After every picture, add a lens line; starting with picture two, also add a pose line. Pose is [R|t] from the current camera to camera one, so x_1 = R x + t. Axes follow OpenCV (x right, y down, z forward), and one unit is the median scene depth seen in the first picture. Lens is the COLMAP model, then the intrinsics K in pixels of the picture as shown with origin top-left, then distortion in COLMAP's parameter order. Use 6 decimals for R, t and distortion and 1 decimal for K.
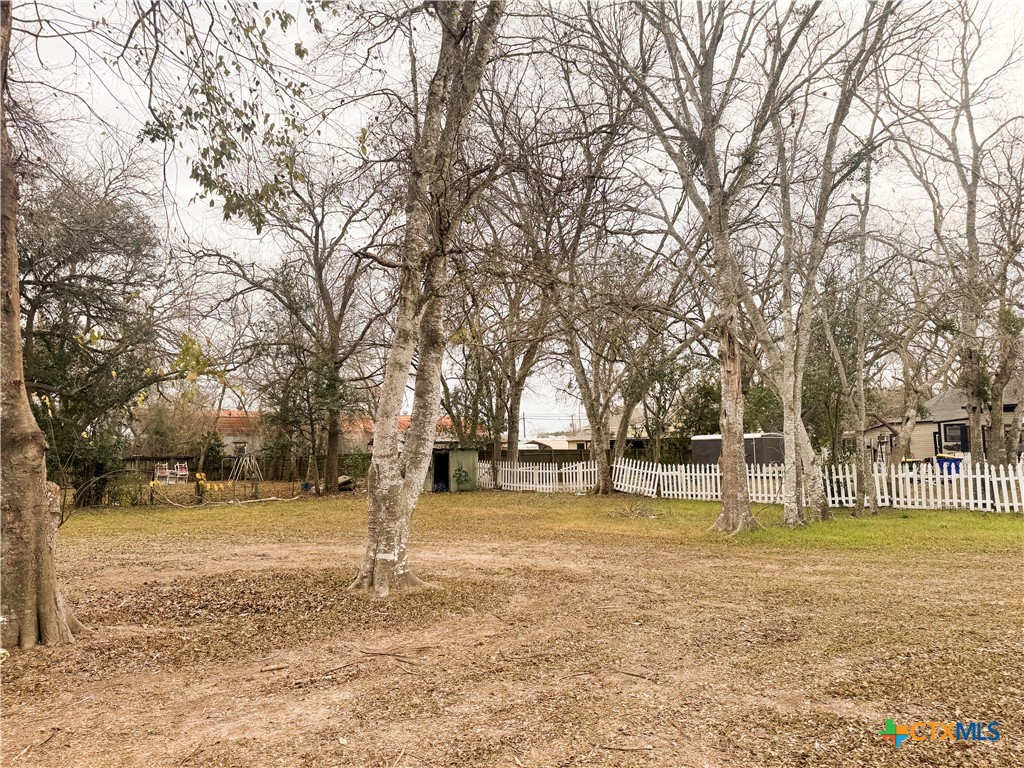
lens RADIAL K [[716.7, 0, 509.9], [0, 716.7, 382.2], [0, 0, 1]] dist [0.065584, -0.048124]
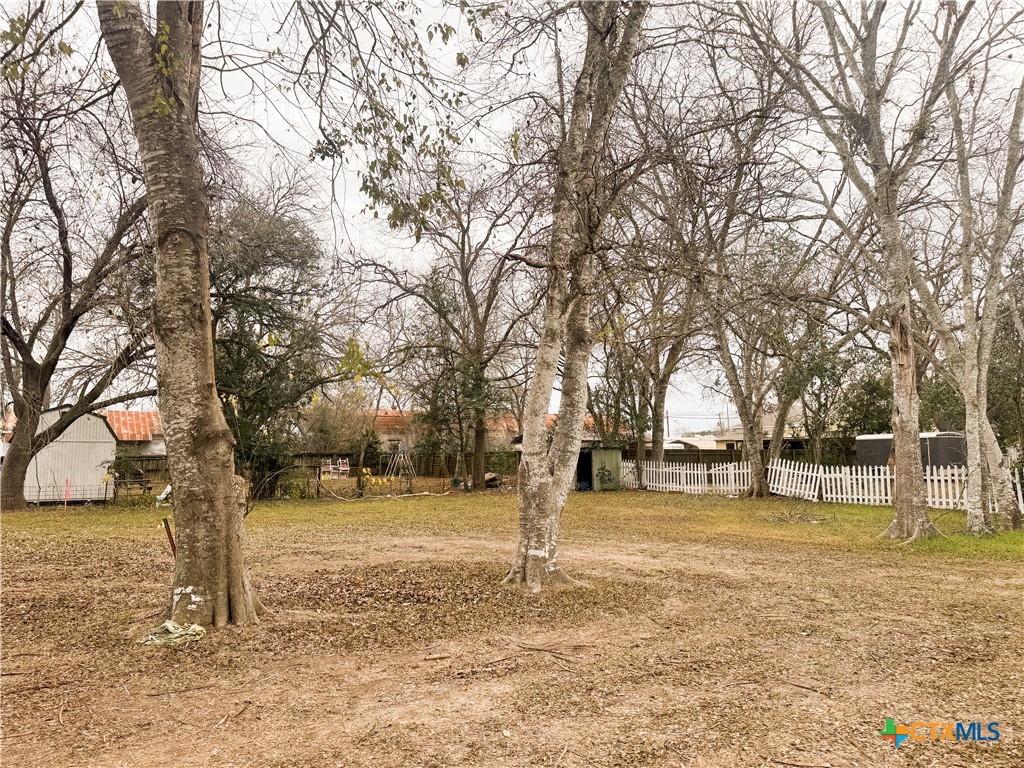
lens RADIAL K [[716.7, 0, 513.9], [0, 716.7, 378.8], [0, 0, 1]] dist [0.065584, -0.048124]
pose [[0.984801, -0.013310, -0.173178, -0.030279], [0.012492, 0.999905, -0.005813, 0.002732], [0.173239, 0.003561, 0.984873, -0.000750]]
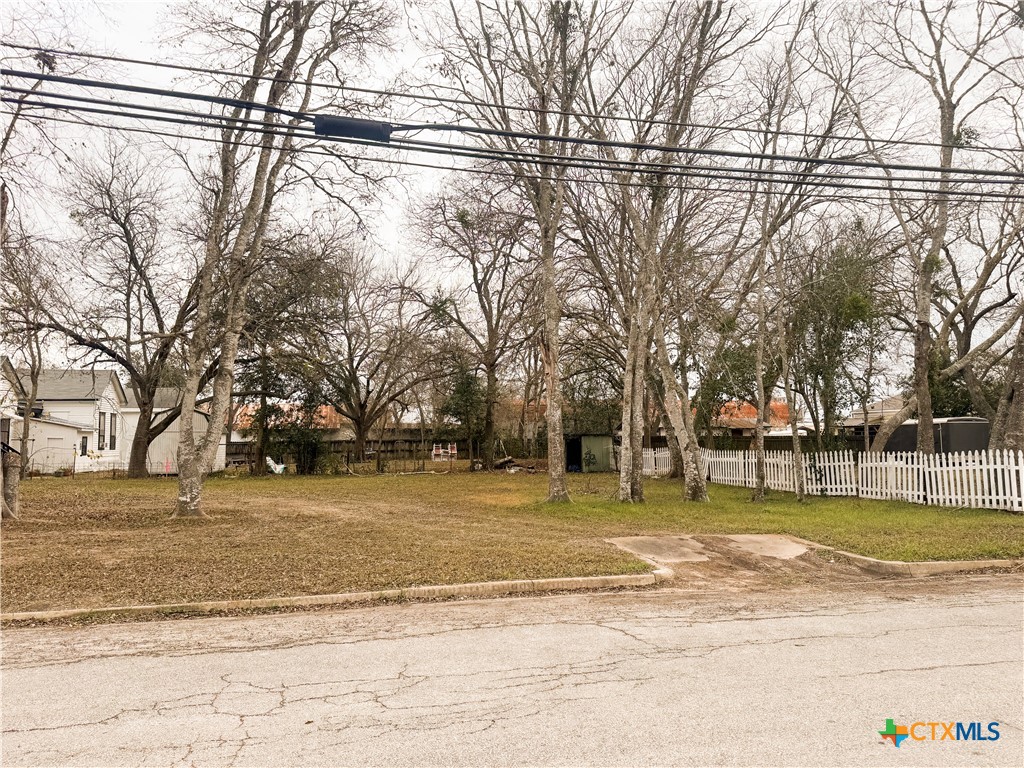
lens RADIAL K [[716.7, 0, 505.7], [0, 716.7, 373.9], [0, 0, 1]] dist [0.065584, -0.048124]
pose [[0.865039, -0.041088, -0.500020, 0.779435], [0.045997, 0.998938, -0.002509, -0.010129], [0.499592, -0.020830, 0.866010, -0.066546]]
